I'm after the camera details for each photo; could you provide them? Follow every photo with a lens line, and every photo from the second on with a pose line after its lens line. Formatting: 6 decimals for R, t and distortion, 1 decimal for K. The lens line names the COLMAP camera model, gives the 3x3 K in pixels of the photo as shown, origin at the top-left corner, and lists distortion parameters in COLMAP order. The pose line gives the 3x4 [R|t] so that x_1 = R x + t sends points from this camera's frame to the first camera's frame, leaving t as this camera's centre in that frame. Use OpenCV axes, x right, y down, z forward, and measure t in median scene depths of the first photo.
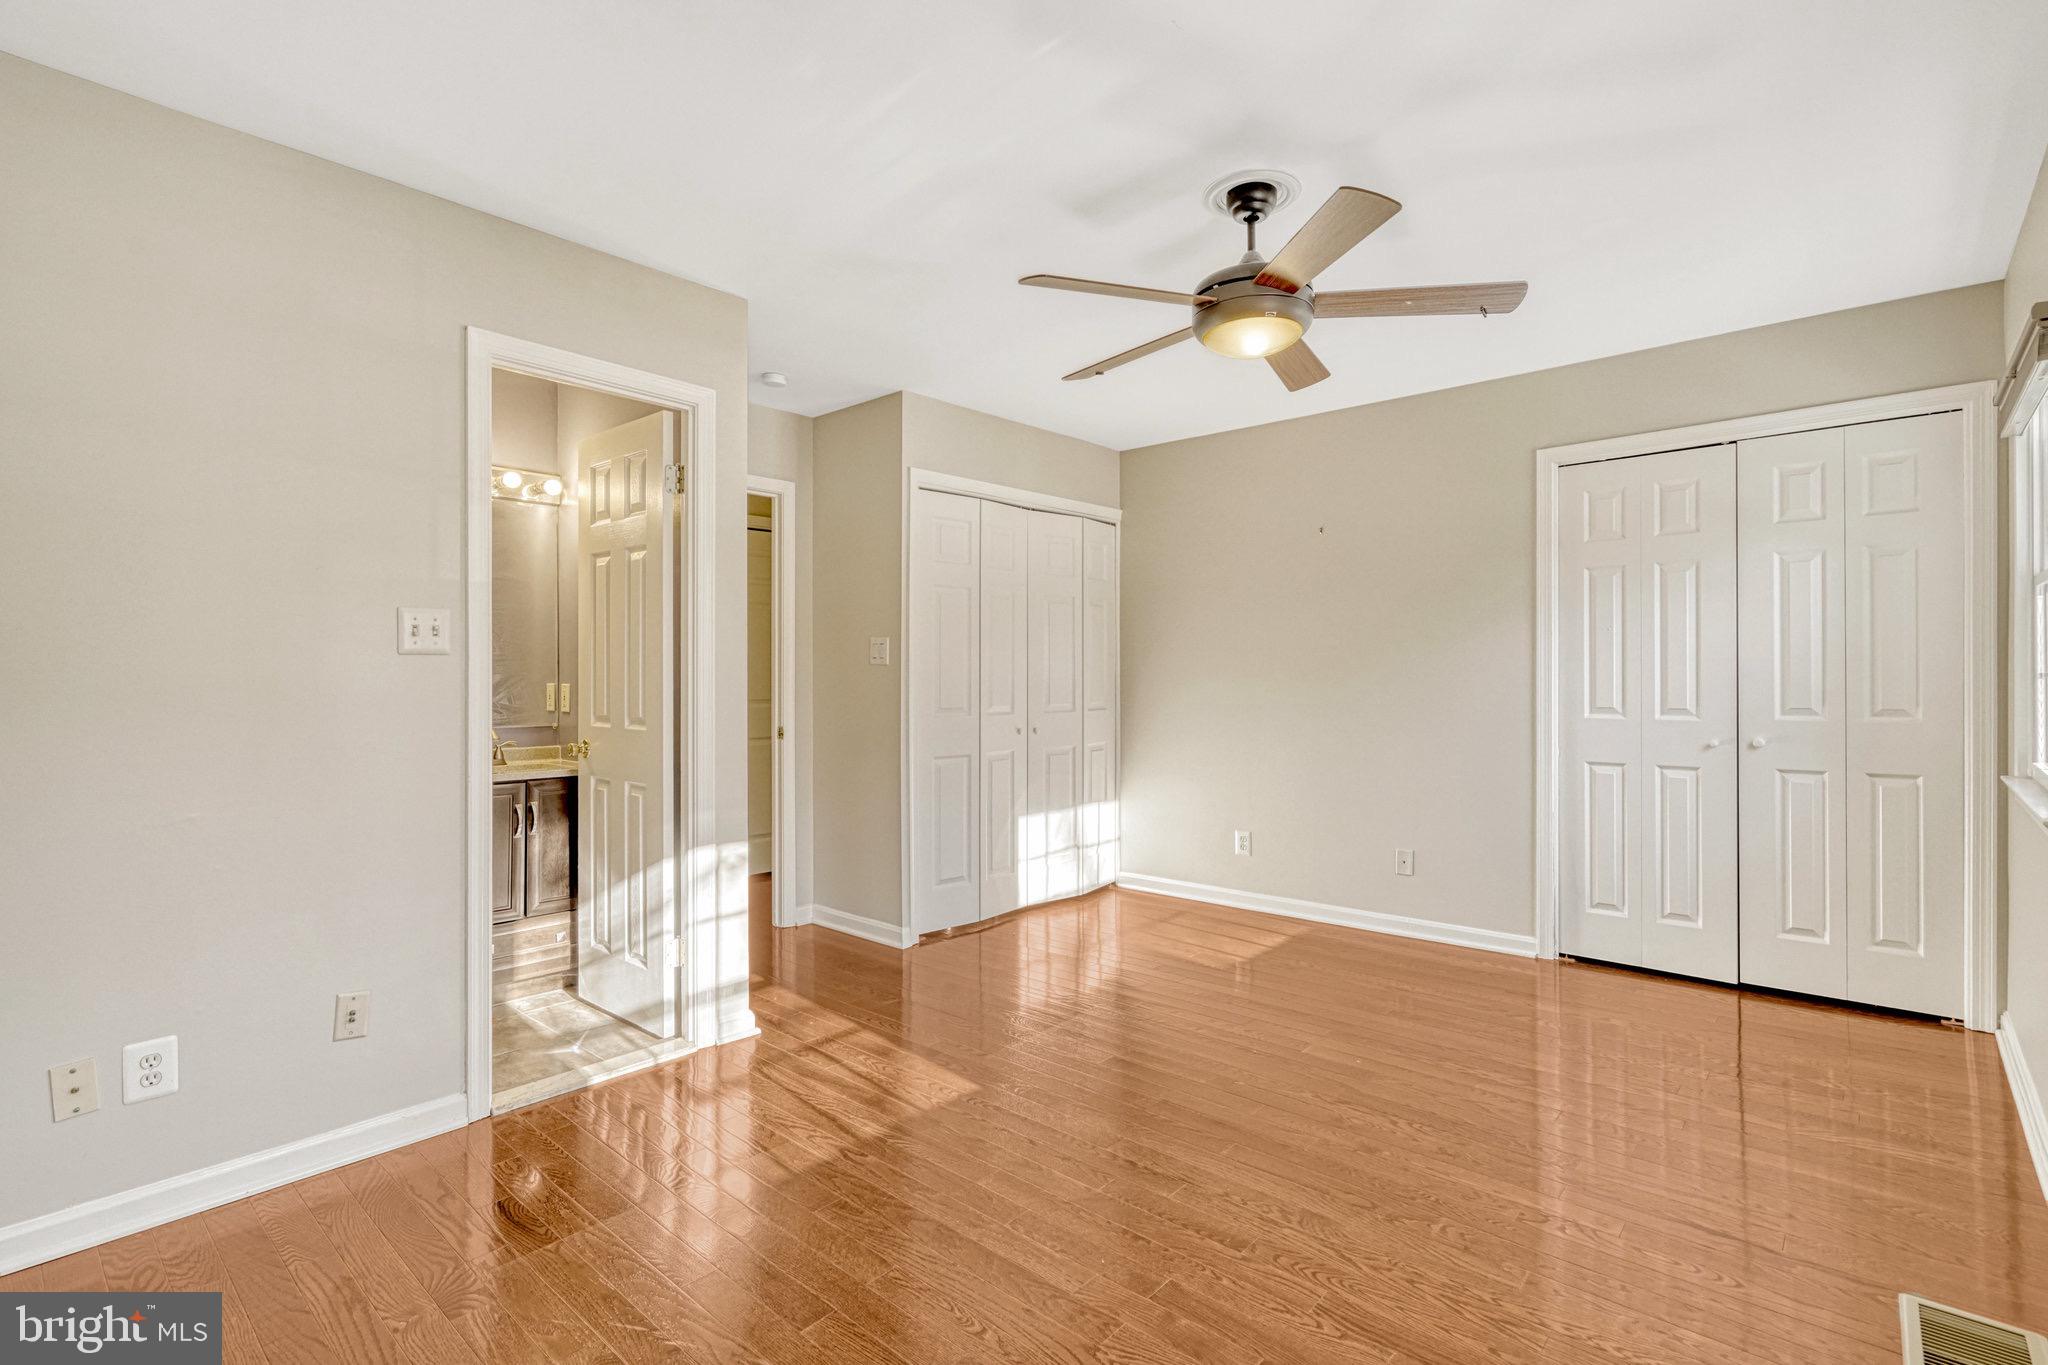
lens RADIAL K [[956.8, 0, 1018.6], [0, 956.8, 677.9], [0, 0, 1]] dist [0.004007, 0.001011]
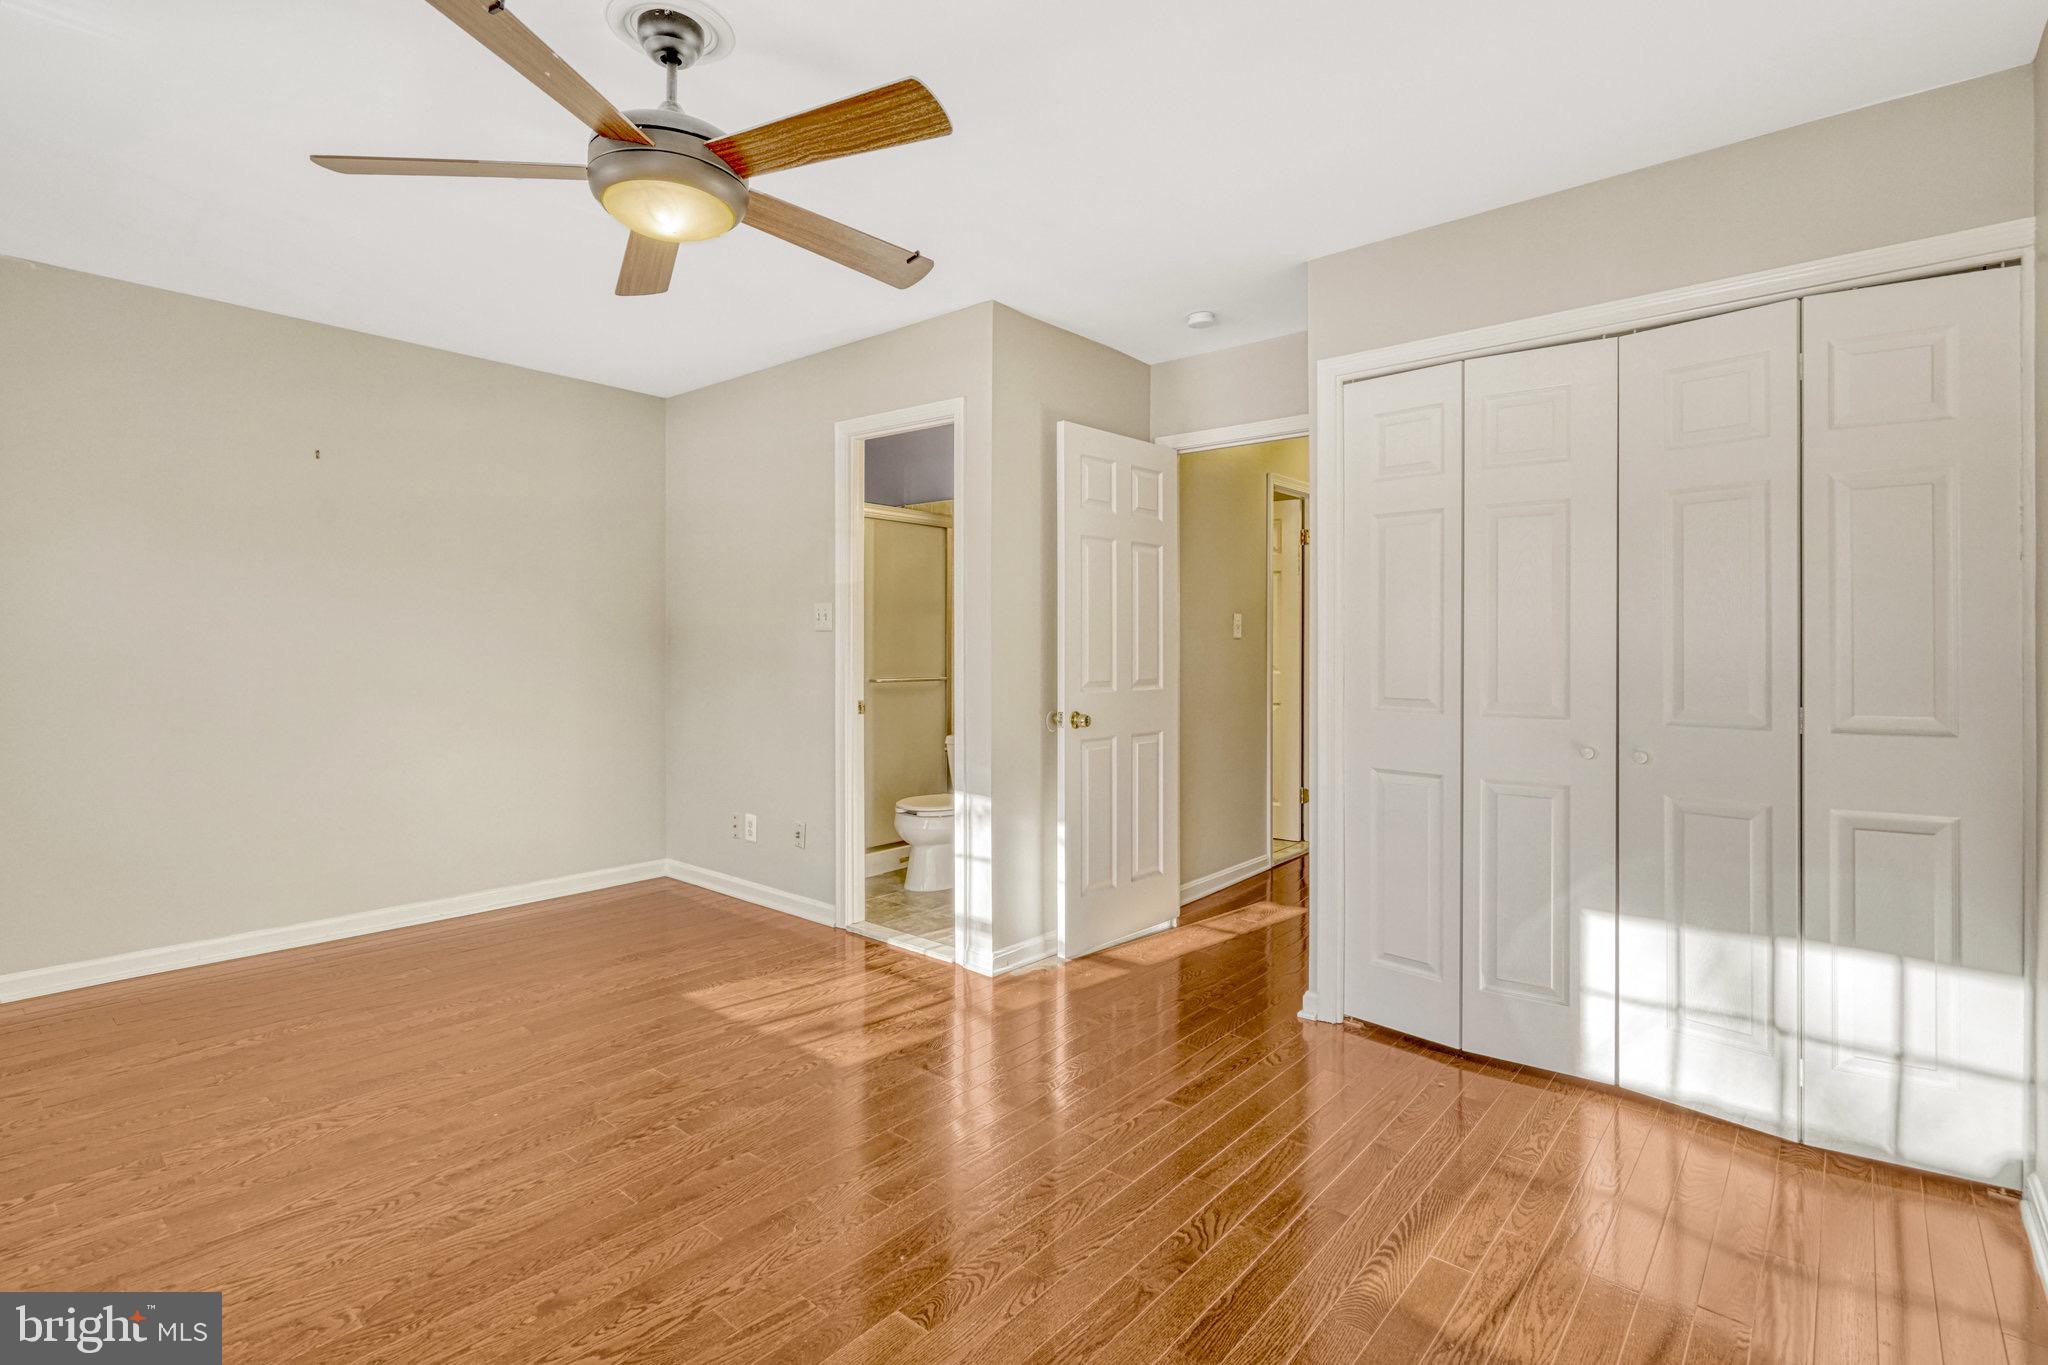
lens RADIAL K [[956.8, 0, 978.1], [0, 956.8, 645.7], [0, 0, 1]] dist [0.004007, 0.001011]
pose [[0.010227, -0.003064, -0.999943, 0.541726], [-0.010701, 0.999938, -0.003174, 0.001664], [0.999890, 0.010732, 0.010193, 0.653715]]
